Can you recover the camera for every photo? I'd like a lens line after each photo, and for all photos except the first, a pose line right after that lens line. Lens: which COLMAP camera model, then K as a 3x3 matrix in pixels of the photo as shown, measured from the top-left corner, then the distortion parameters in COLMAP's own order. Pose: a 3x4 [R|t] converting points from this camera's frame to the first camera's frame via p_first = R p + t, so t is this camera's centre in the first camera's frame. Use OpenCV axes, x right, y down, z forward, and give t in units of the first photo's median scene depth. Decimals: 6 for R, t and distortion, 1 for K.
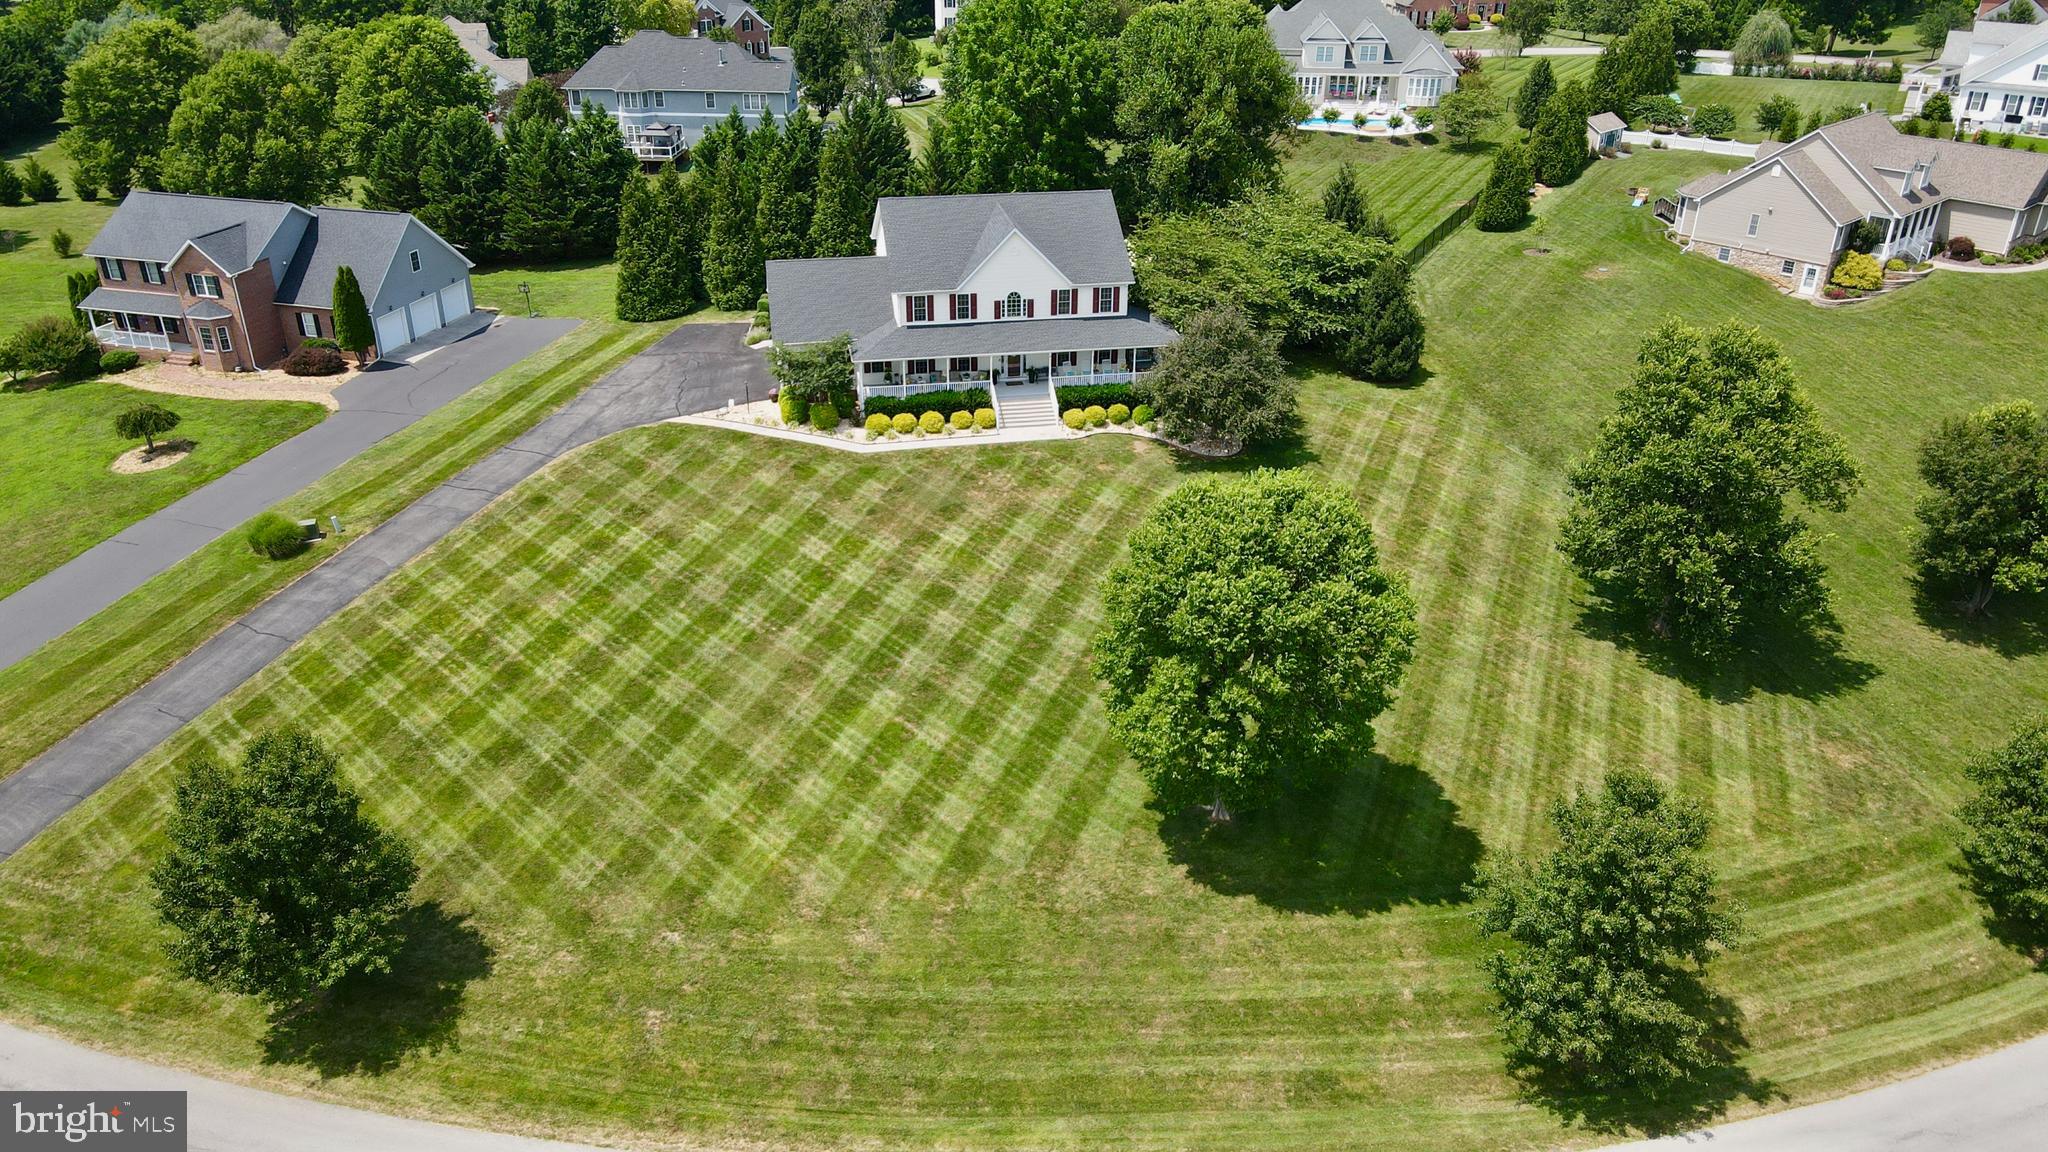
lens RADIAL K [[1523.7, 0, 1023.9], [0, 1523.7, 598.0], [0, 0, 1]] dist [-0.008632, 0.038995]
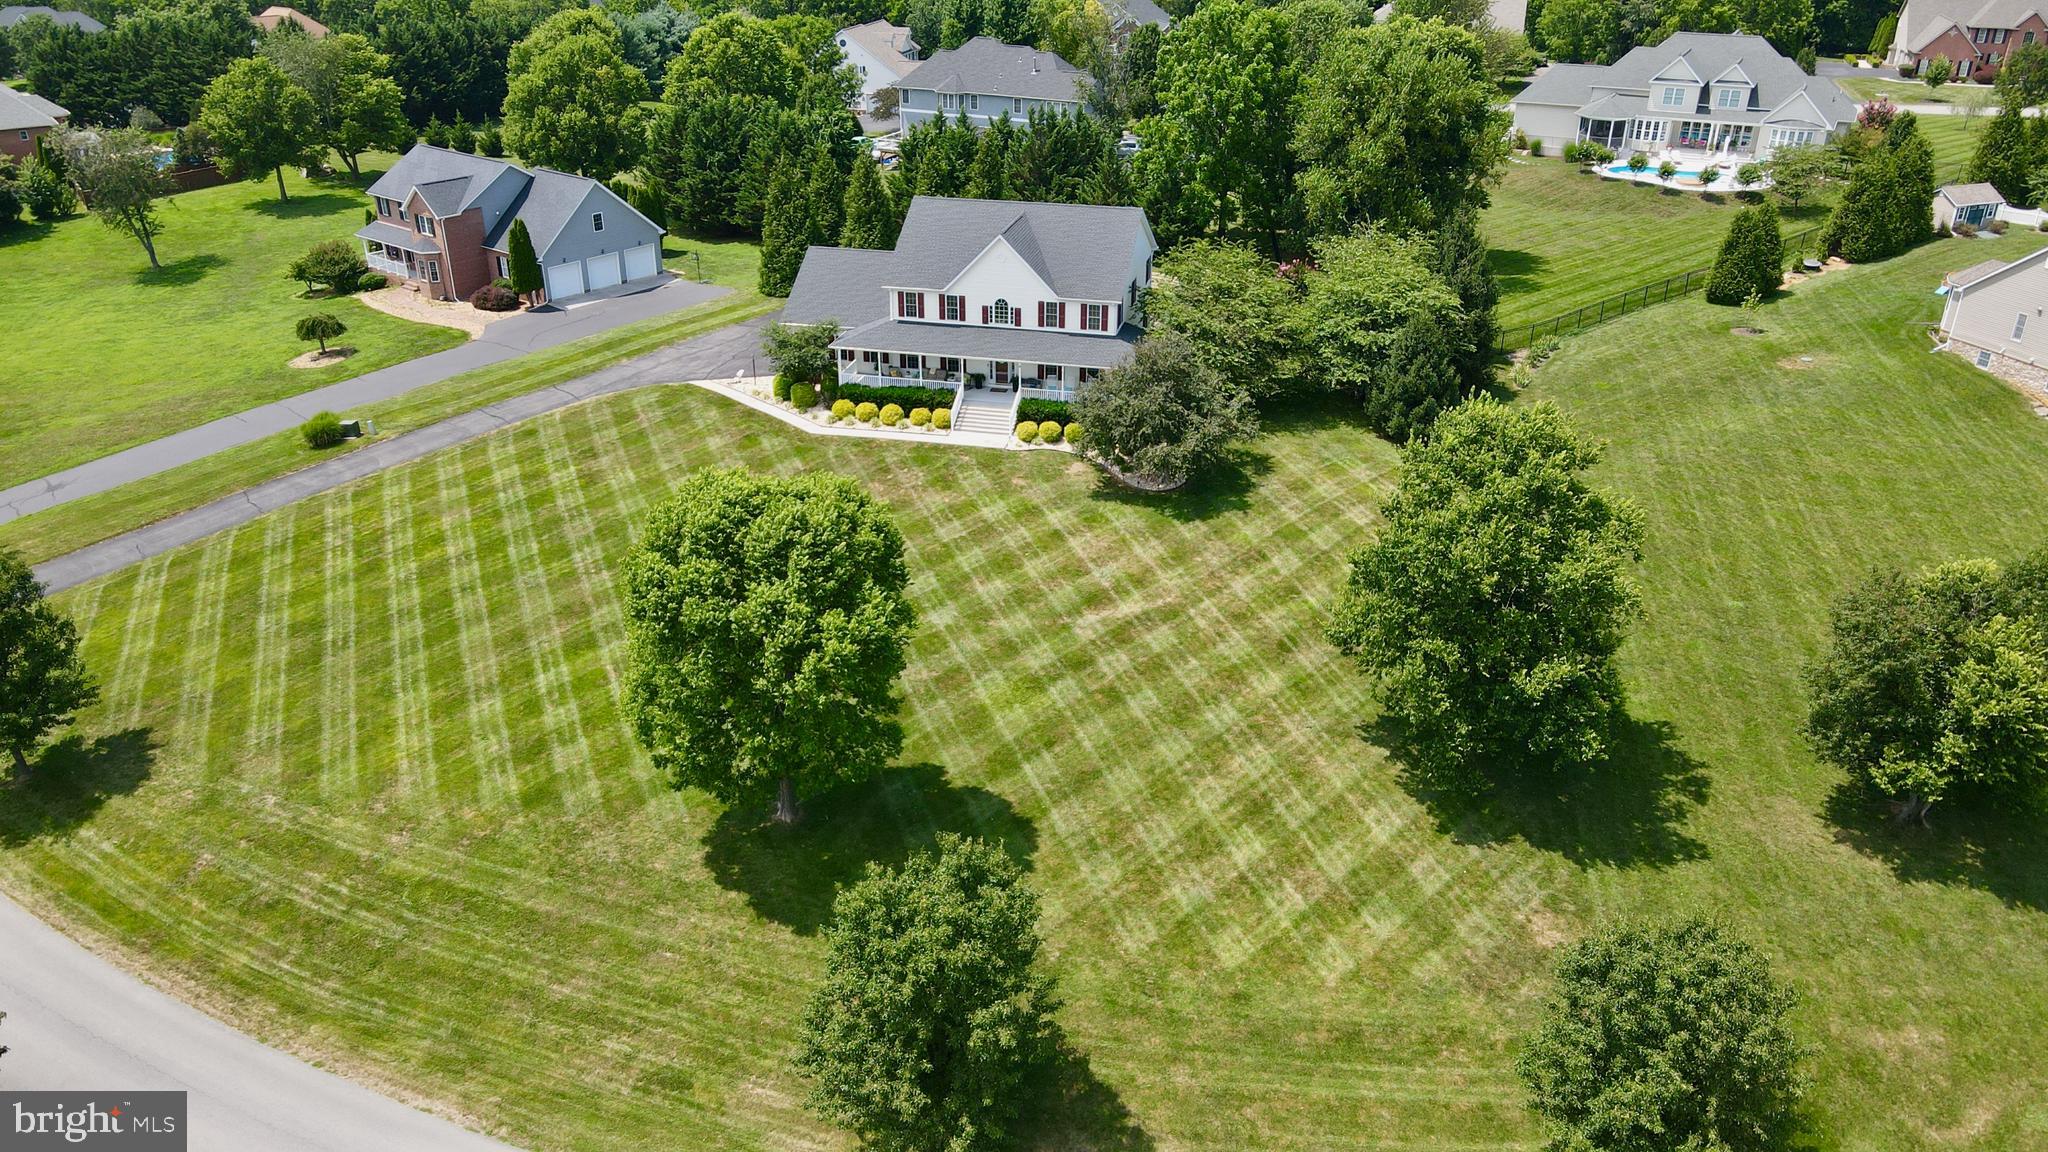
lens RADIAL K [[1523.7, 0, 1023.9], [0, 1523.7, 598.0], [0, 0, 1]] dist [-0.008632, 0.038995]
pose [[0.916124, 0.176601, -0.359902, 0.401671], [-0.182012, 0.983111, 0.019095, -0.029481], [0.357196, 0.048013, 0.932795, 0.081769]]
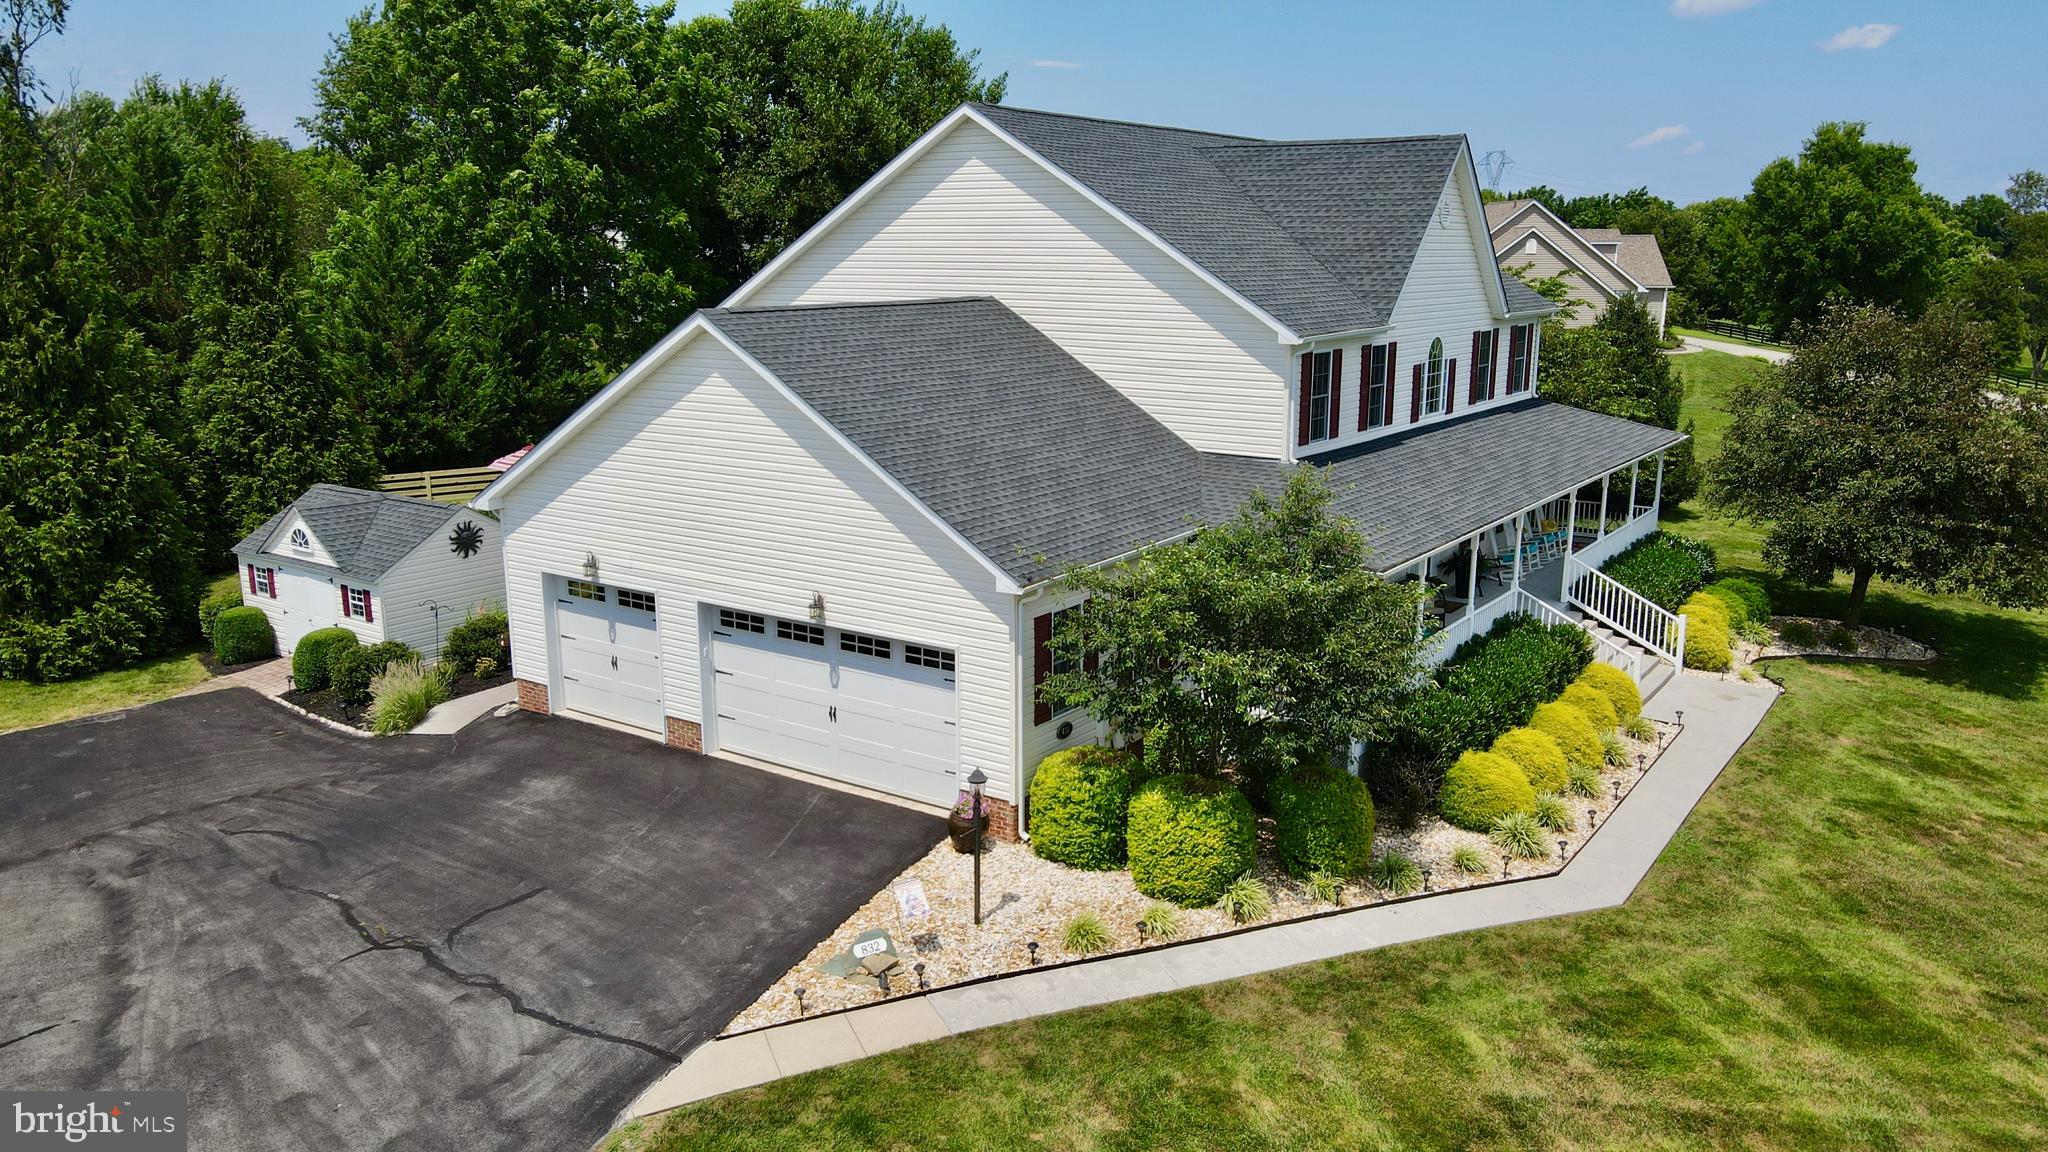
lens RADIAL K [[1523.7, 0, 1023.9], [0, 1523.7, 598.0], [0, 0, 1]] dist [-0.008632, 0.038995]
pose [[0.706224, -0.164644, 0.688578, -0.316321], [0.328346, 0.937832, -0.112518, -0.138157], [-0.627245, 0.305555, 0.716379, 0.831465]]
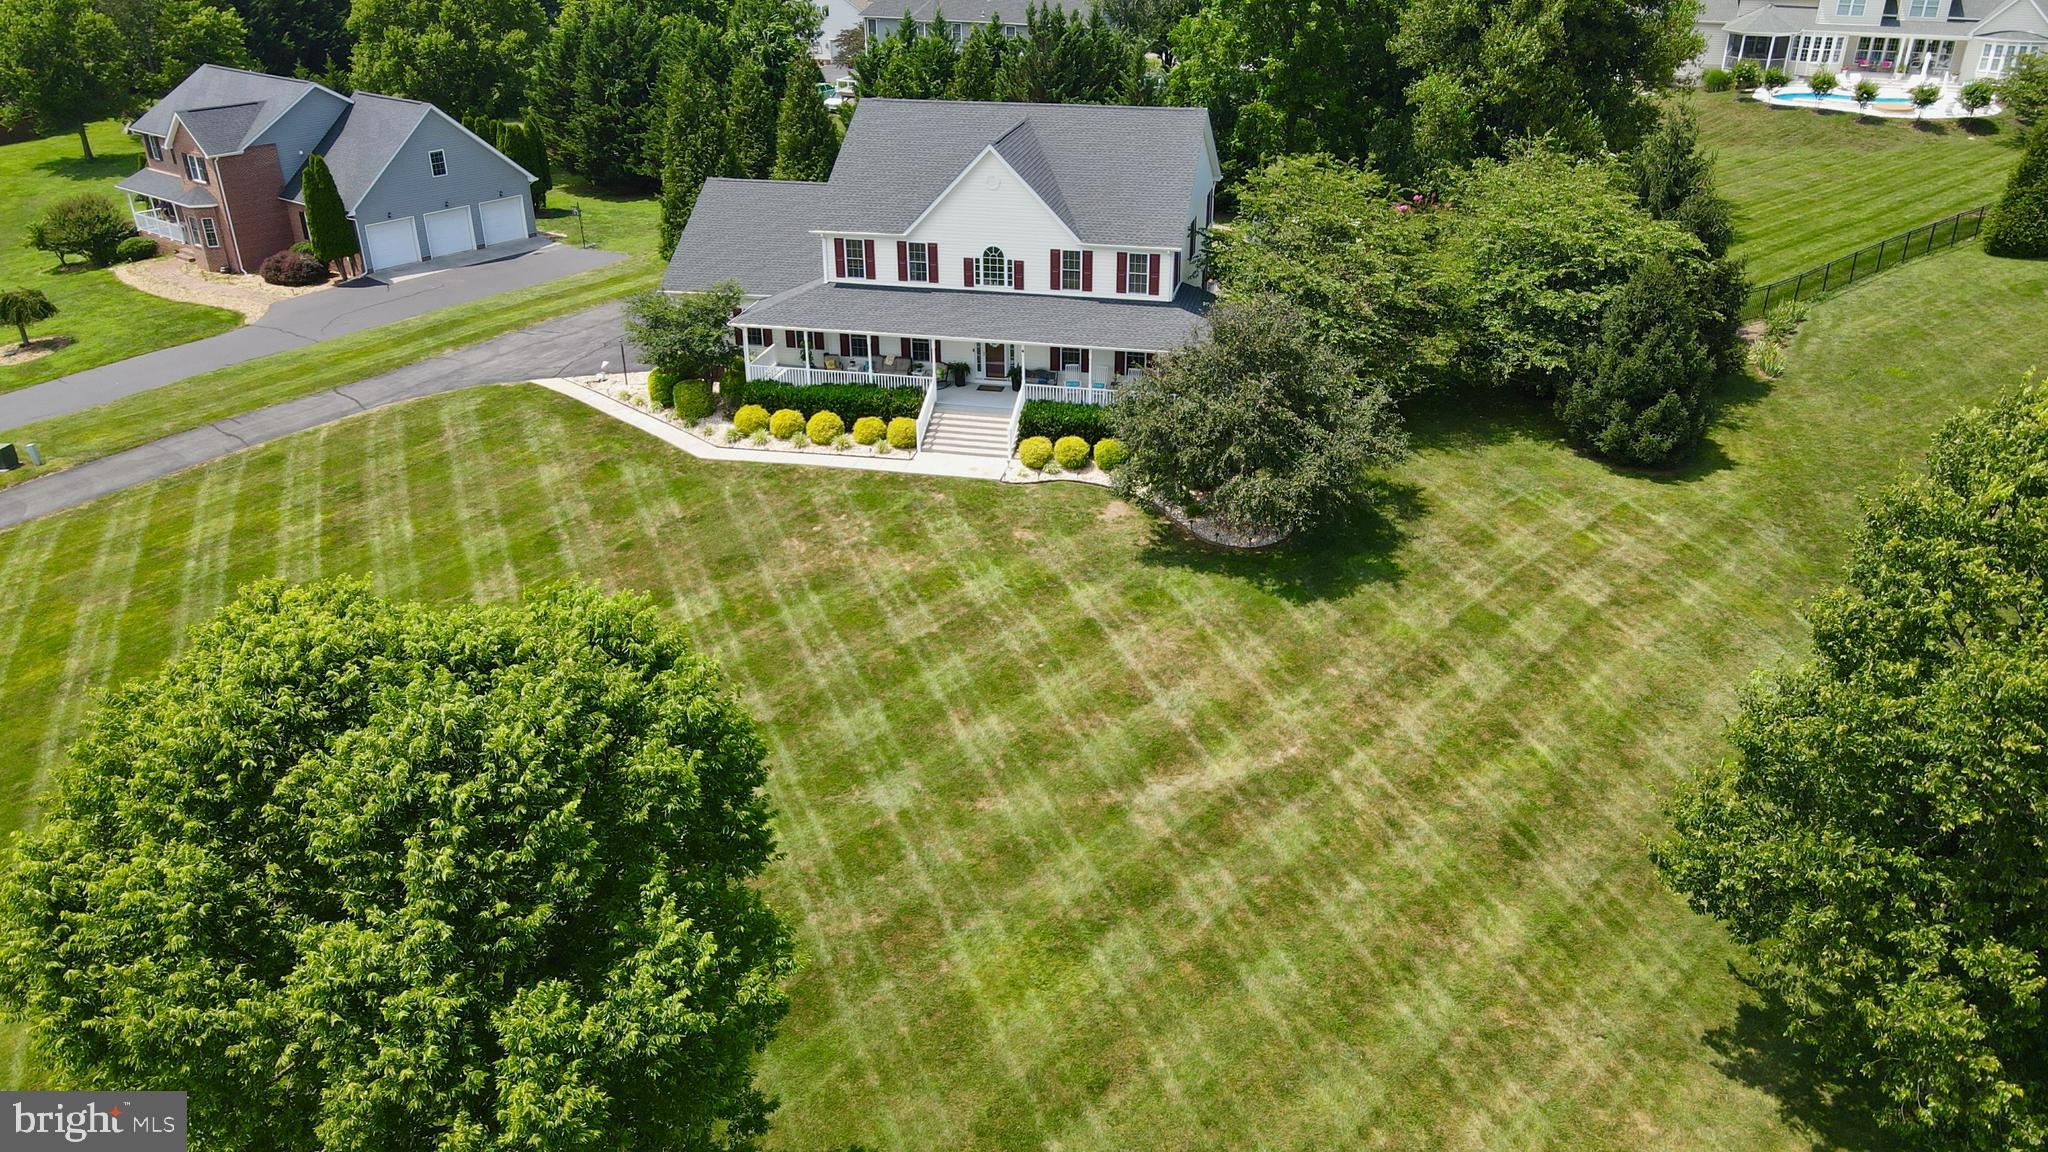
lens RADIAL K [[1523.7, 0, 1023.9], [0, 1523.7, 598.0], [0, 0, 1]] dist [-0.008632, 0.038995]
pose [[0.919171, 0.167203, -0.356605, 0.260853], [-0.172100, 0.984911, 0.018202, -0.068025], [0.354268, 0.044640, 0.934078, 0.407565]]
